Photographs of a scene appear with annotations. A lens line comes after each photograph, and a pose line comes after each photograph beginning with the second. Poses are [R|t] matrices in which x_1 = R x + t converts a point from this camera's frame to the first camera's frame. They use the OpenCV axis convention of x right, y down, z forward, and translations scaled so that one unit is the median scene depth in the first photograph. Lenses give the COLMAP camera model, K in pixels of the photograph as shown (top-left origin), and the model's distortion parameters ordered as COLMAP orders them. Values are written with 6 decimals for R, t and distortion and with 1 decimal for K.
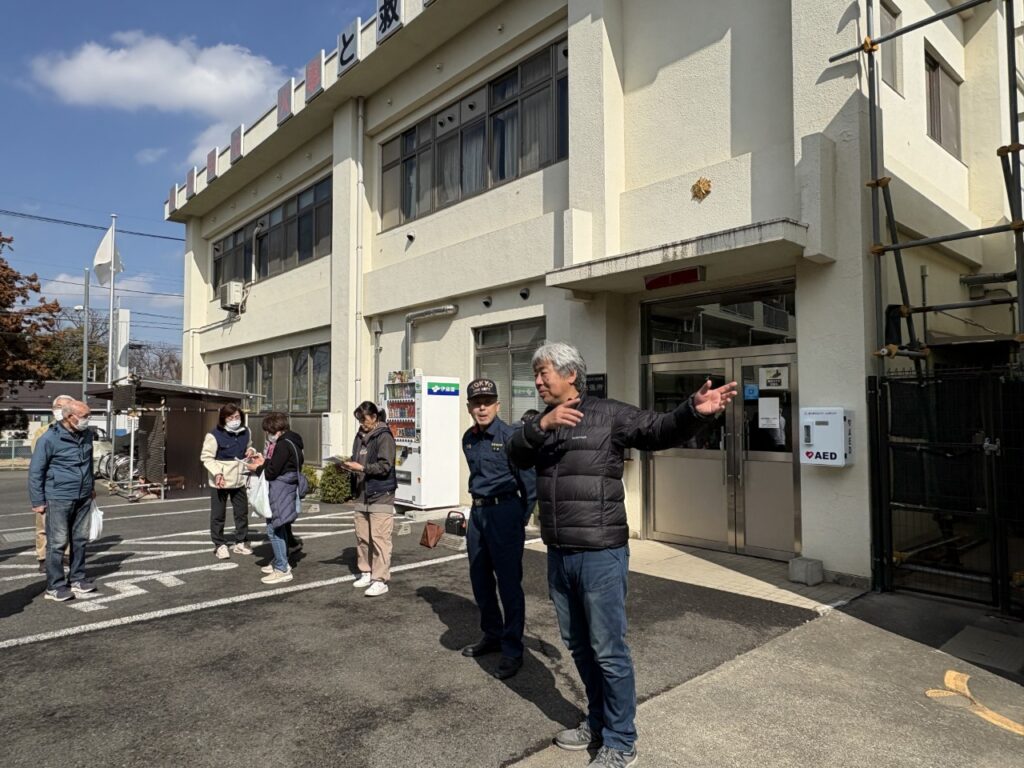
lens RADIAL K [[673.0, 0, 512.3], [0, 673.0, 392.2], [0, 0, 1]] dist [-0.010458, 0.006135]
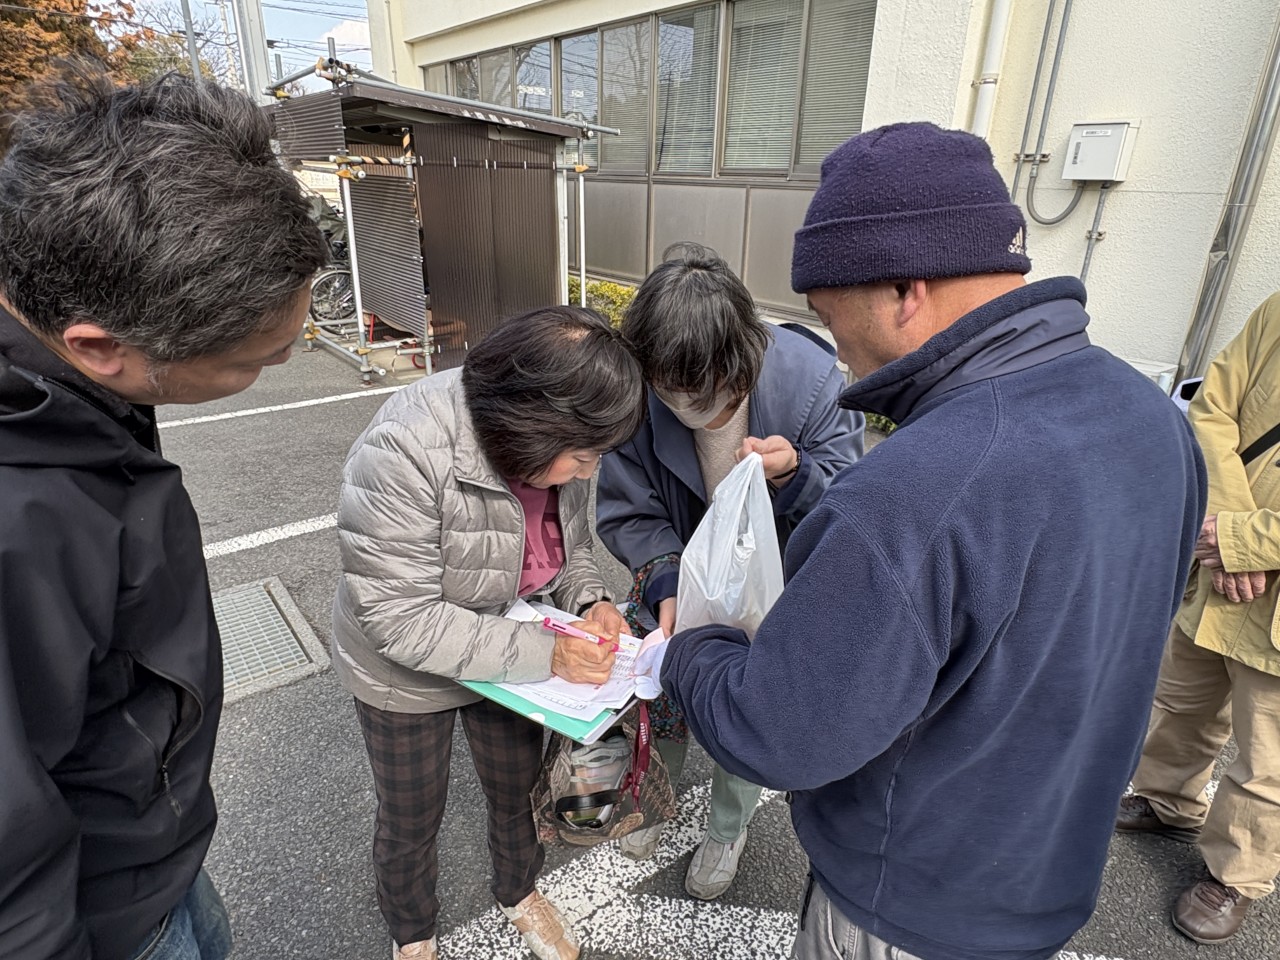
lens RADIAL K [[749.9, 0, 640.1], [0, 749.9, 478.9], [0, 0, 1]] dist [0.001784, 0.000211]
pose [[0.996955, 0.048391, -0.061148, -0.652040], [-0.018572, 0.908941, 0.416510, 0.016764], [0.075735, -0.414106, 0.907072, 0.983136]]
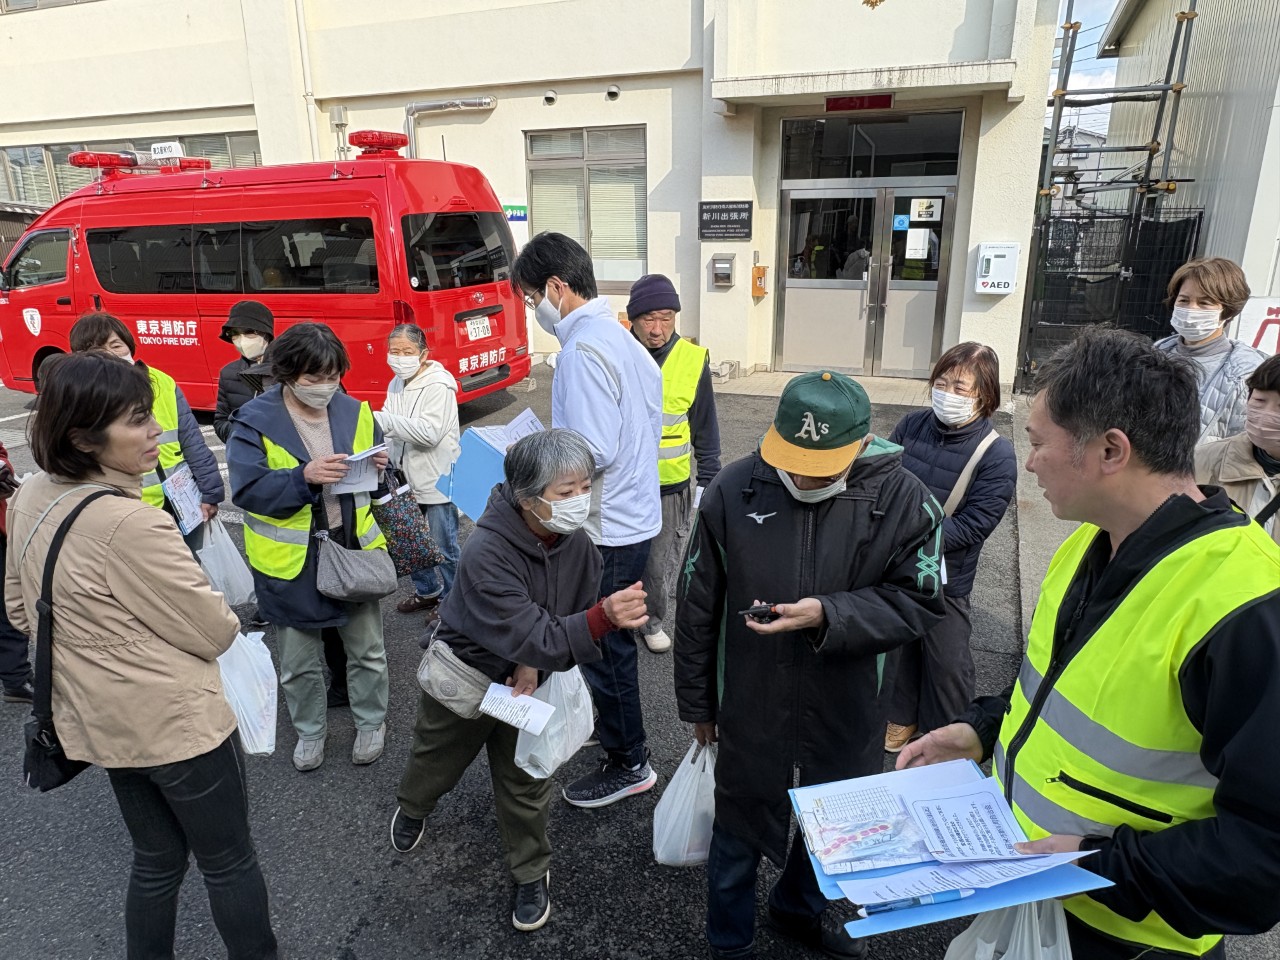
lens RADIAL K [[841.3, 0, 643.2], [0, 841.3, 486.1], [0, 0, 1]] dist [-0.010458, 0.006135]
pose [[0.892041, -0.144018, 0.428394, -0.619831], [-0.008490, 0.942364, 0.334482, -0.047758], [-0.451874, -0.302009, 0.839405, -0.041867]]
